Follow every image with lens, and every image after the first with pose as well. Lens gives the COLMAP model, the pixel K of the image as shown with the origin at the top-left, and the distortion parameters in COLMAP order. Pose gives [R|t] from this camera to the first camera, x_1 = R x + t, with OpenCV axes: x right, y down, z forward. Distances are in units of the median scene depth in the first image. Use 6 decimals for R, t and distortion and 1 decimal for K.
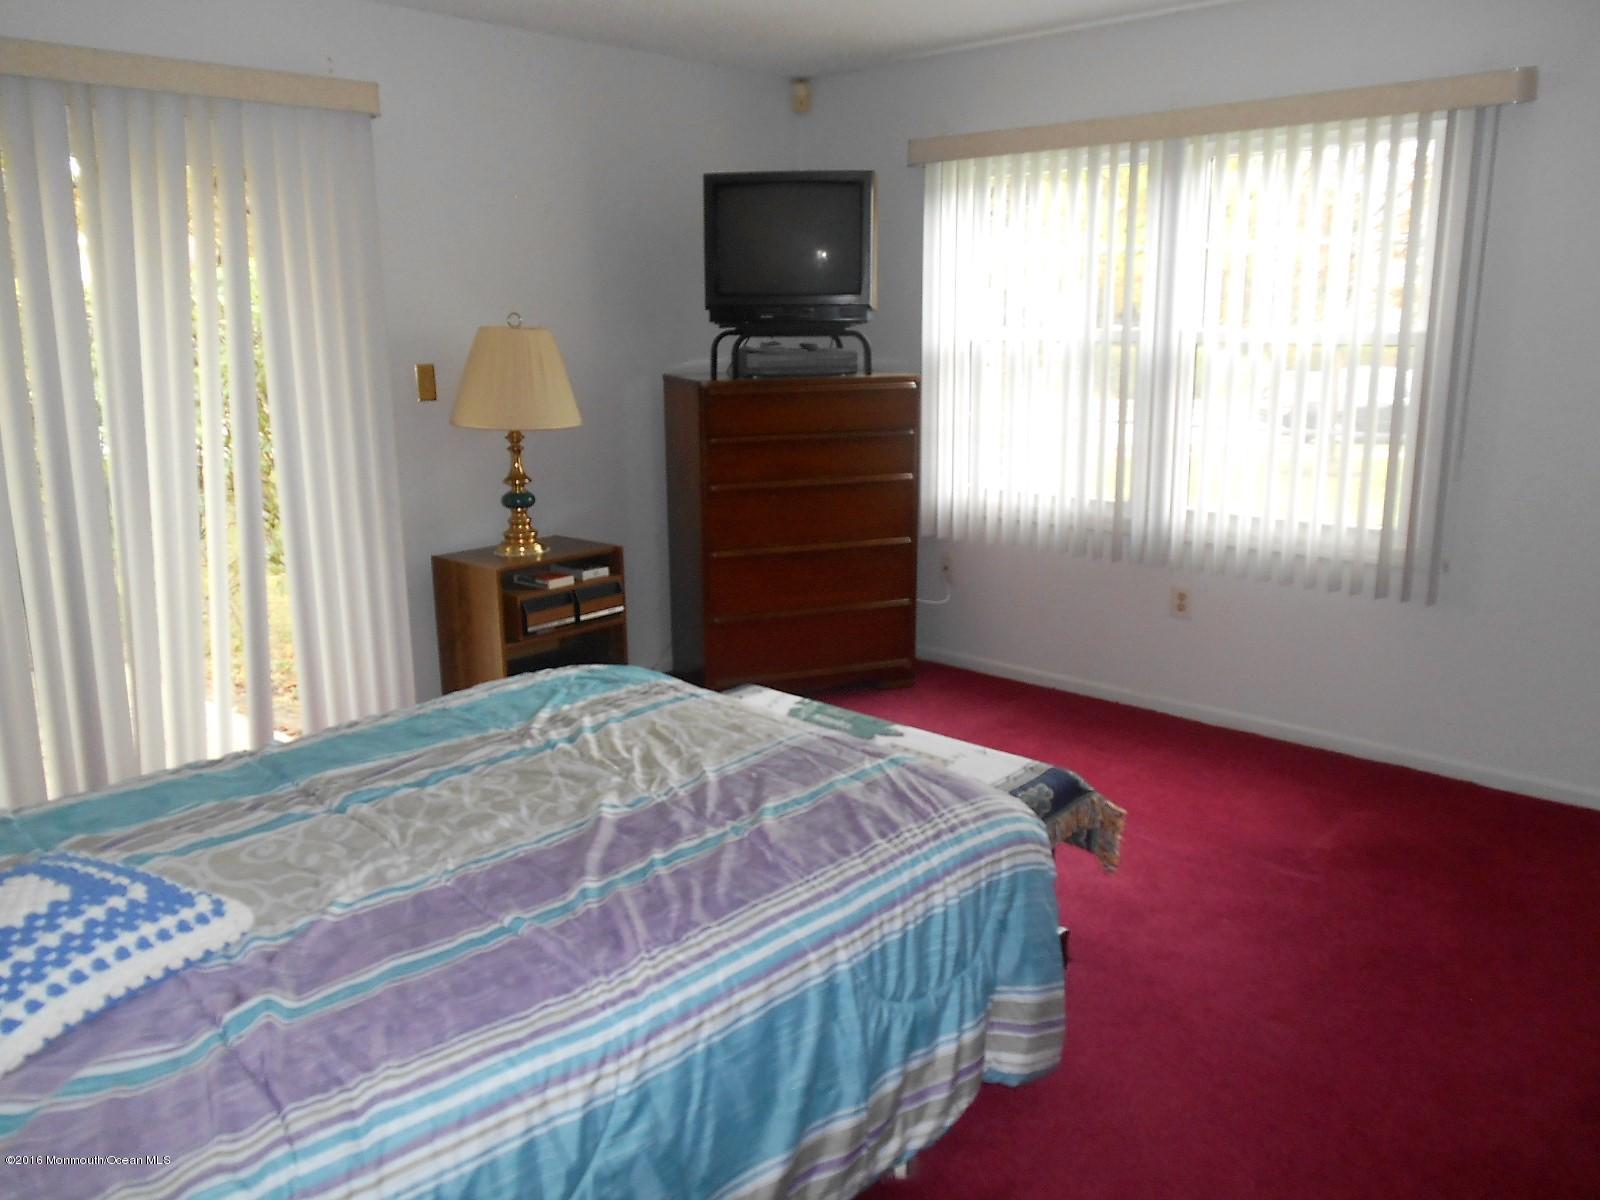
lens RADIAL K [[1306.7, 0, 800.0], [0, 1306.7, 600.0], [0, 0, 1]] dist [-0.016260, 0.006448]
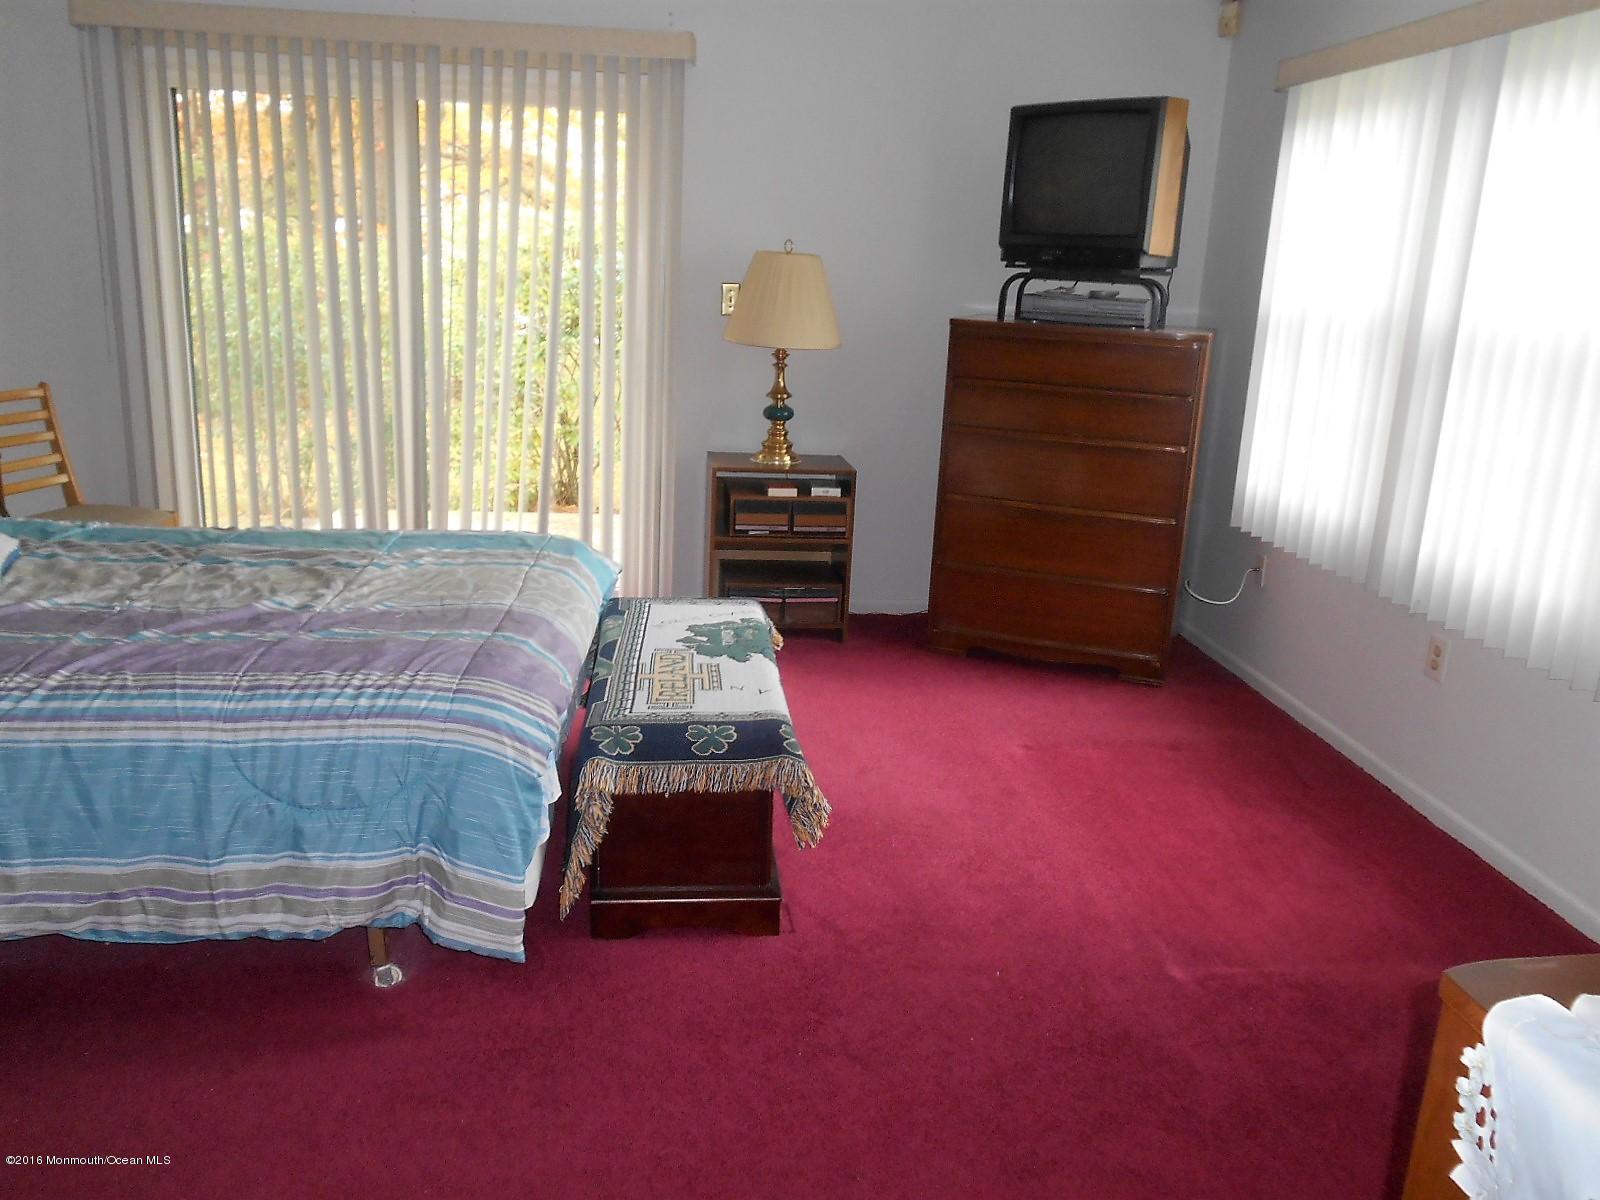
lens RADIAL K [[1306.7, 0, 800.0], [0, 1306.7, 600.0], [0, 0, 1]] dist [-0.016260, 0.006448]
pose [[0.731648, 0.213137, -0.647506, 0.524280], [-0.197743, 0.975381, 0.097624, -0.033783], [0.652372, 0.056613, 0.755781, 0.192730]]
